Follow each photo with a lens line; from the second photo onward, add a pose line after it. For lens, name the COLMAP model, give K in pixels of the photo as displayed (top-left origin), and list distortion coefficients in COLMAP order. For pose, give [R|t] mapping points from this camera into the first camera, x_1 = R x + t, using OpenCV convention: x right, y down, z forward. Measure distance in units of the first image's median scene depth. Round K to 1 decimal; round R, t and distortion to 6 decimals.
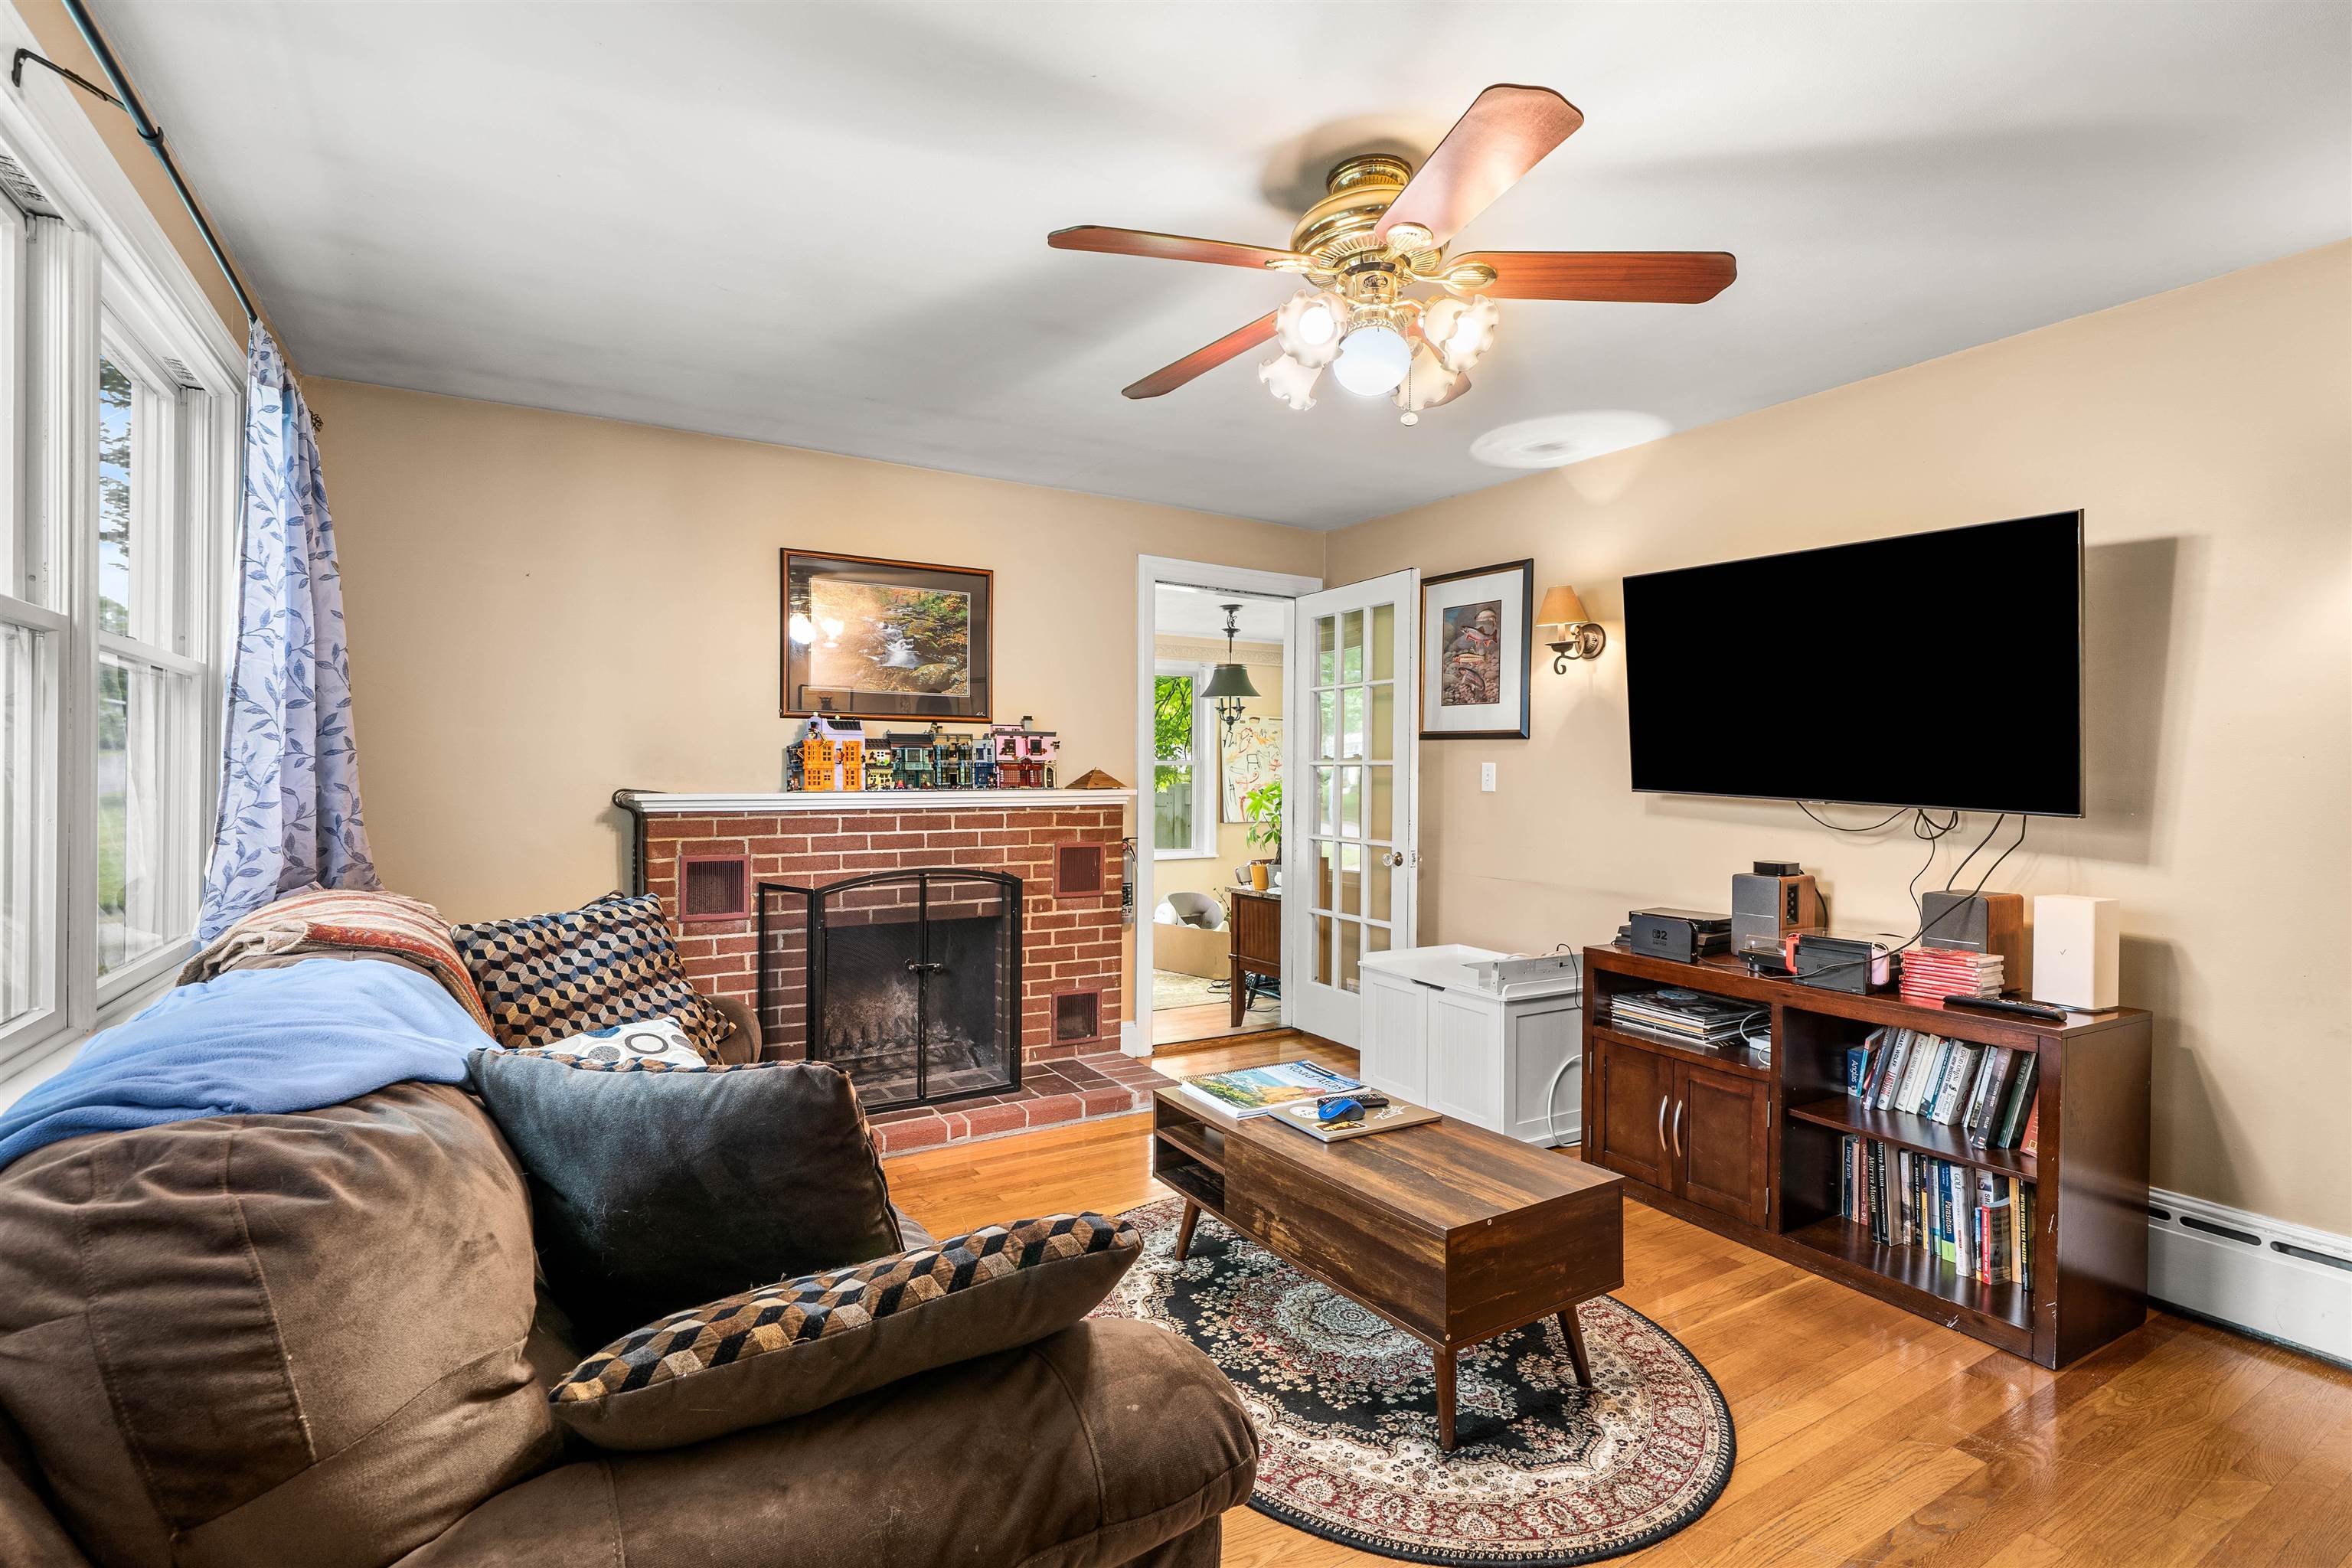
lens RADIAL K [[1111.9, 0, 1210.4], [0, 1111.9, 782.2], [0, 0, 1]] dist [0.002562, -0.001087]
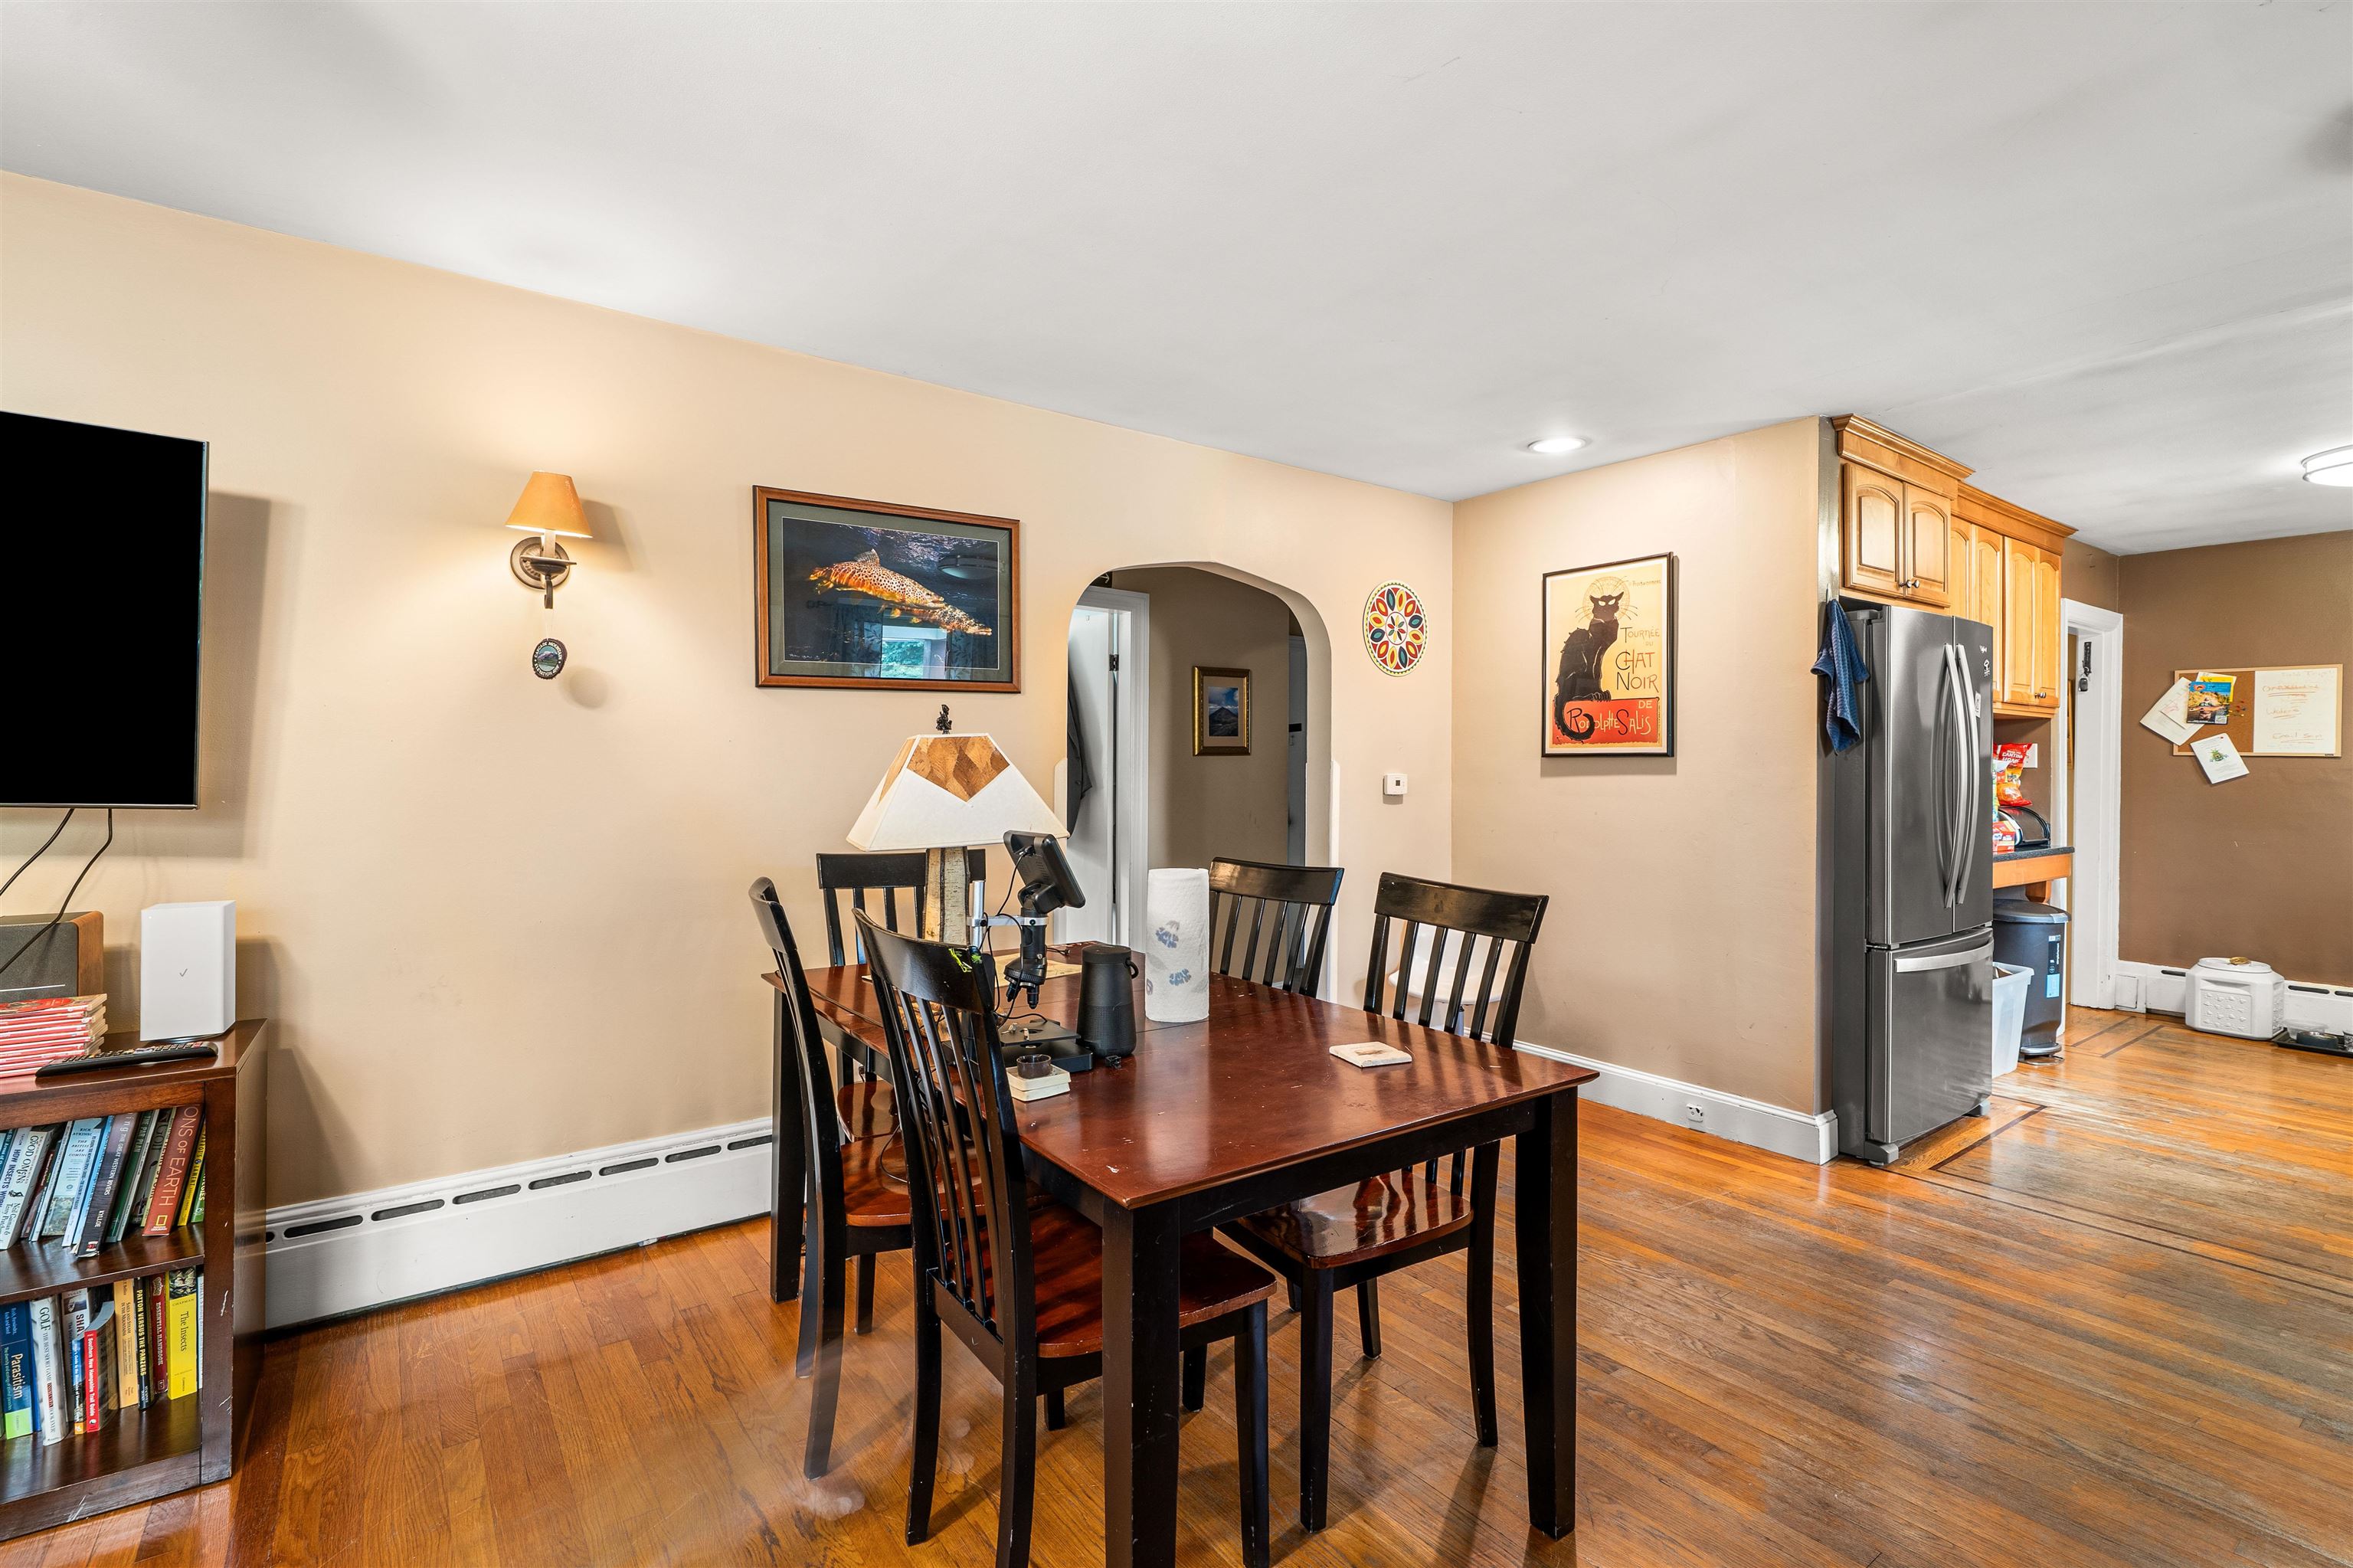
lens RADIAL K [[1072.5, 0, 1125.6], [0, 1072.5, 763.5], [0, 0, 1]] dist [-0.001191, -0.000402]
pose [[-0.059456, -0.006196, 0.998212, -0.057377], [0.001206, 0.999980, 0.006279, -0.005855], [-0.998230, 0.001577, -0.059447, 0.301582]]
